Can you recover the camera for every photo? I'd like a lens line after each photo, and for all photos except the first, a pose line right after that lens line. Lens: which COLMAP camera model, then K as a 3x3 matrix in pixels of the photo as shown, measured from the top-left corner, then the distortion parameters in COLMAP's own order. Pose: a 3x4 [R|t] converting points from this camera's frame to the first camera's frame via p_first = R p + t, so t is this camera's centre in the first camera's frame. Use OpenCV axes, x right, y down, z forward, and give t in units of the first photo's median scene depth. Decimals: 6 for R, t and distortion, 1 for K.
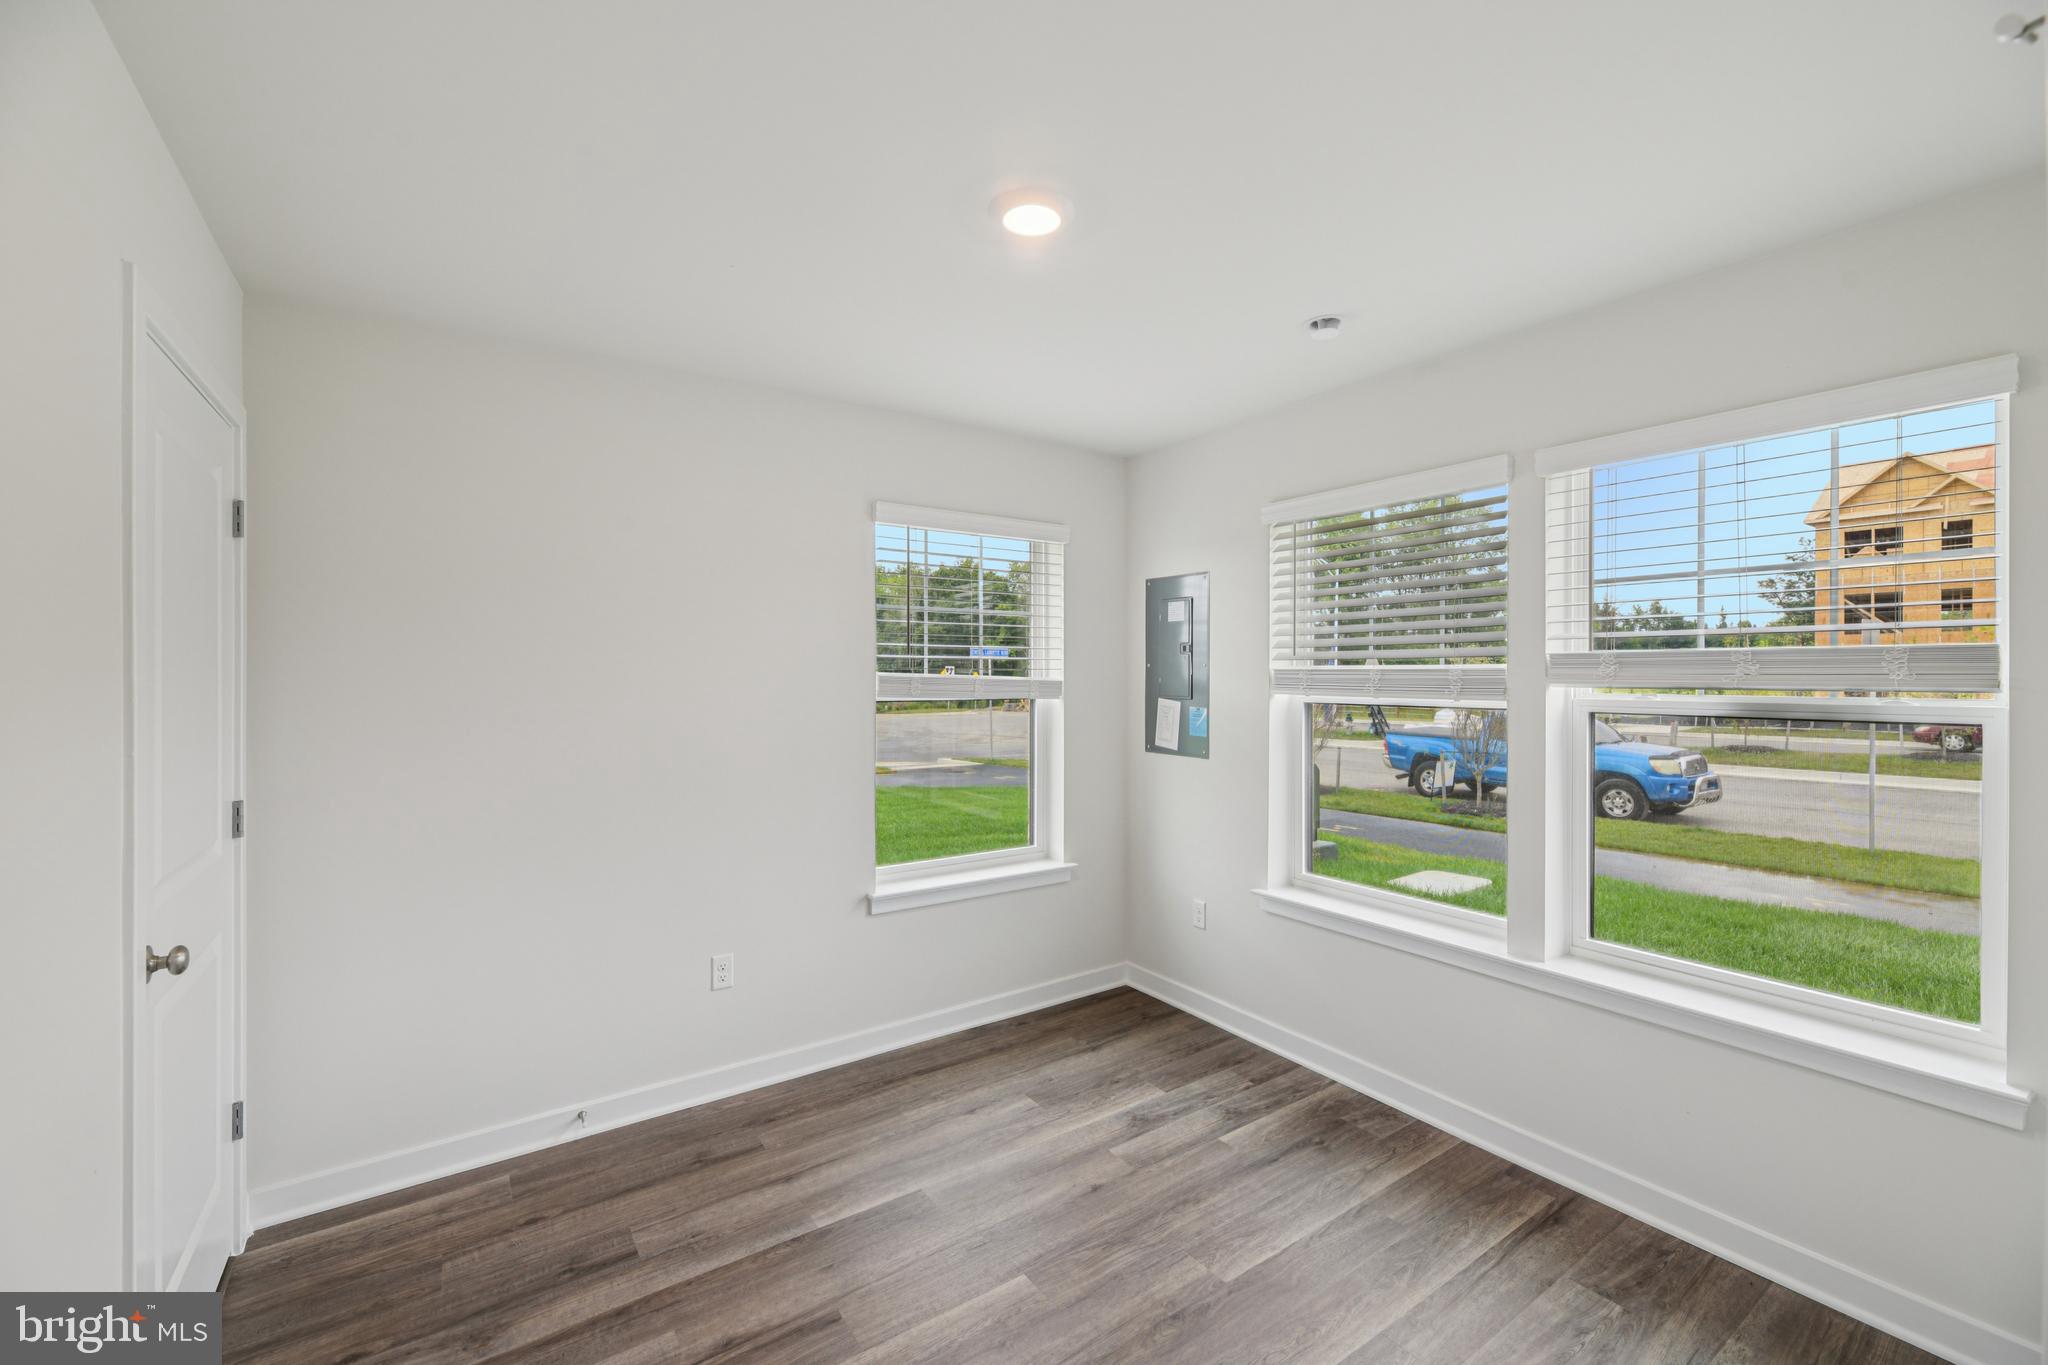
lens RADIAL K [[848.3, 0, 1024.0], [0, 848.3, 682.5], [0, 0, 1]] dist [0.000632, 0.000128]
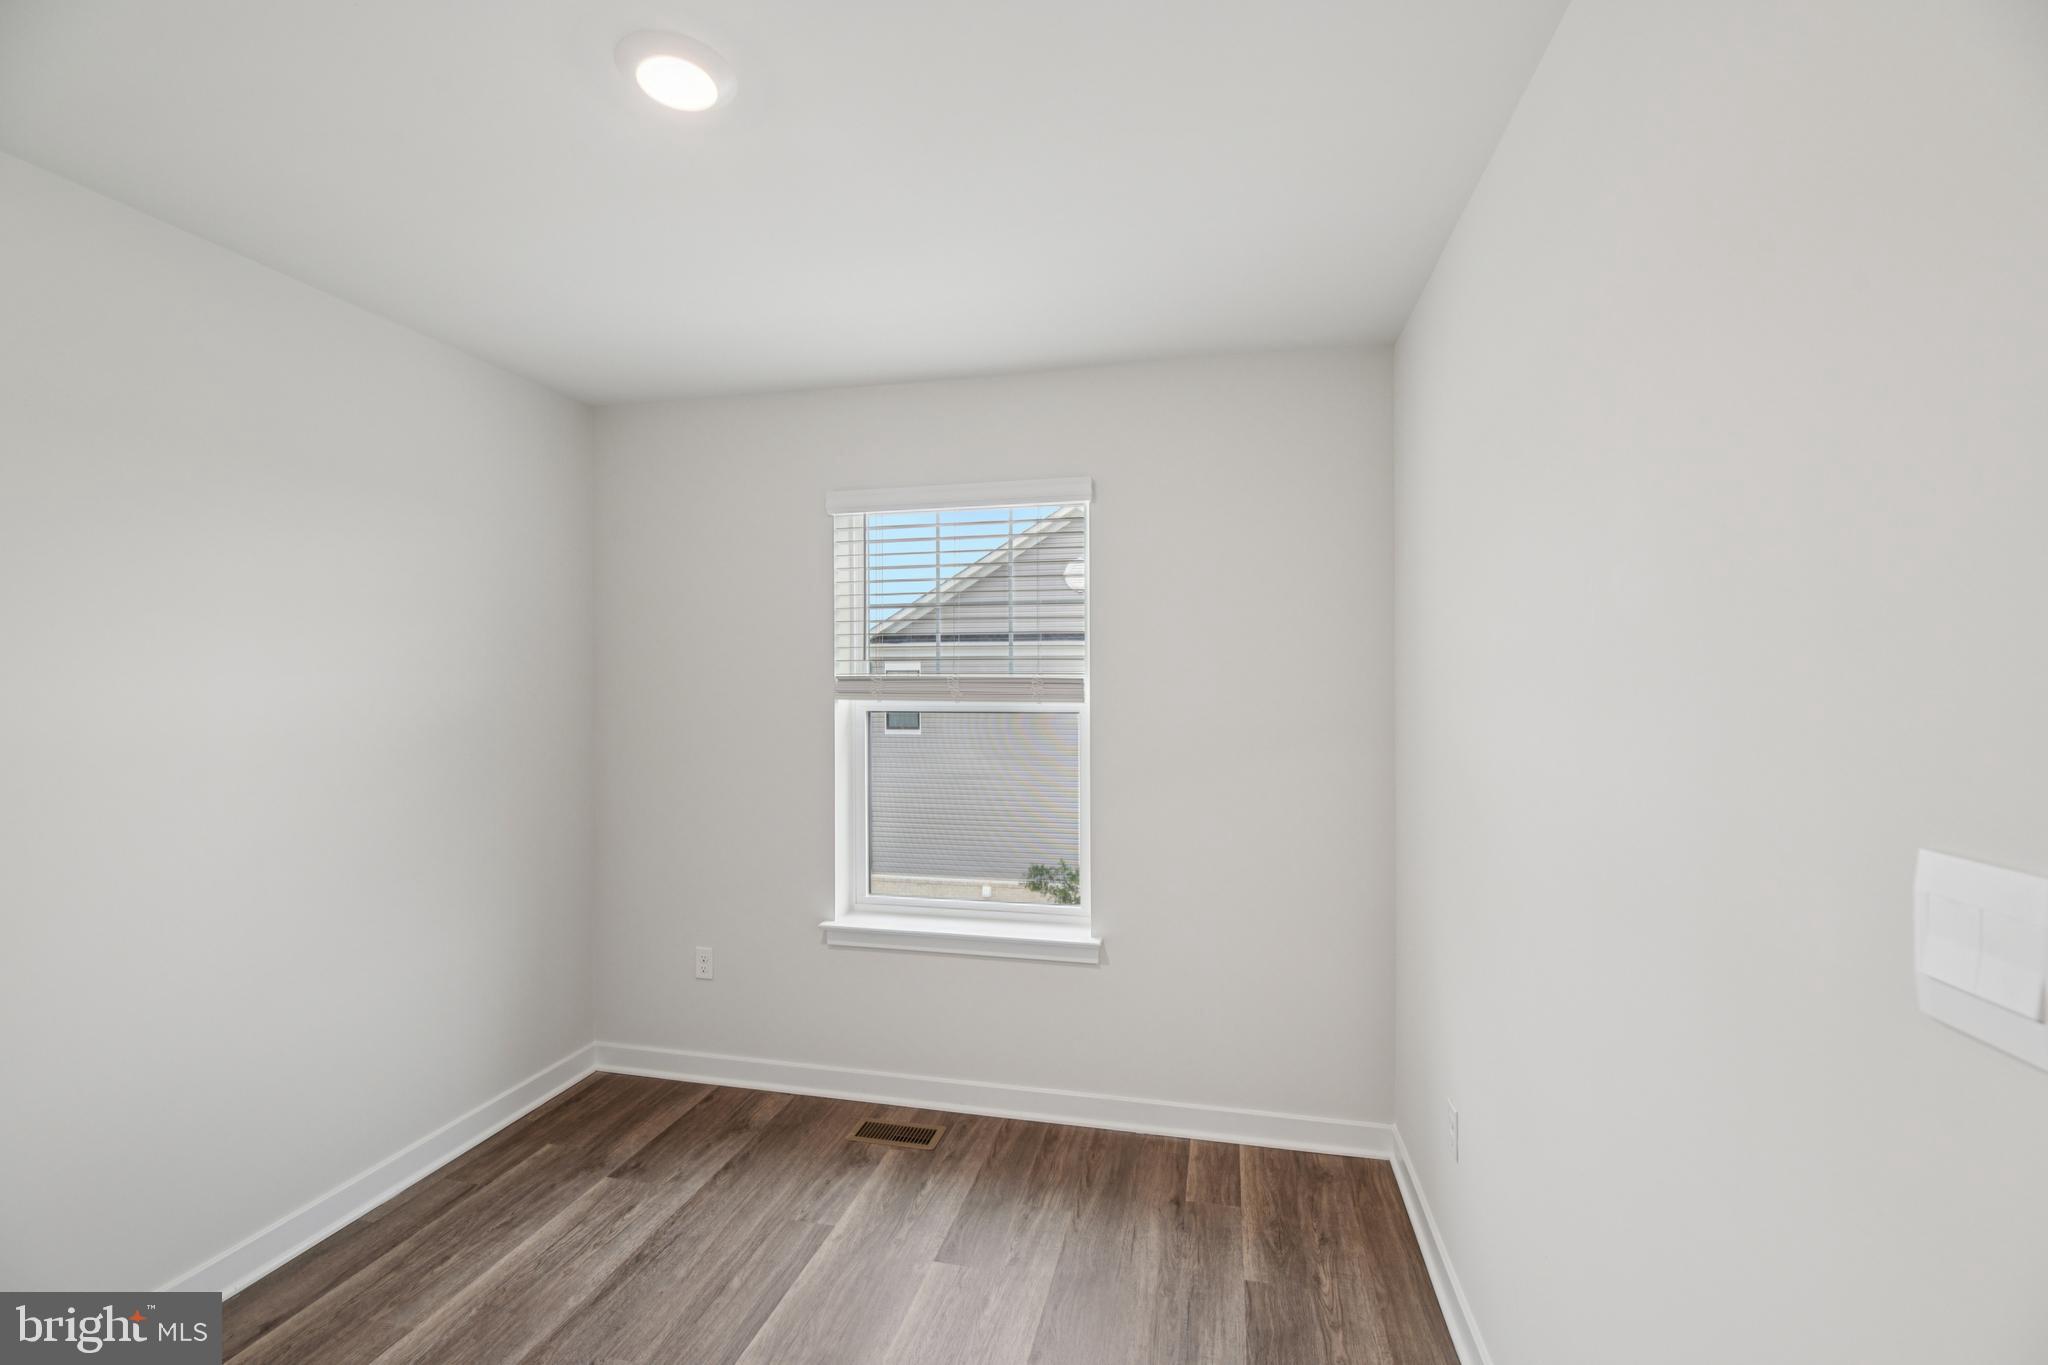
lens RADIAL K [[816.4, 0, 1024.0], [0, 816.4, 682.5], [0, 0, 1]] dist [0.017280, 0.000024]
pose [[0.711660, -0.008894, 0.702467, -0.145186], [0.014943, 0.999885, -0.002479, -0.003193], [-0.702365, 0.012261, 0.711712, 0.175847]]
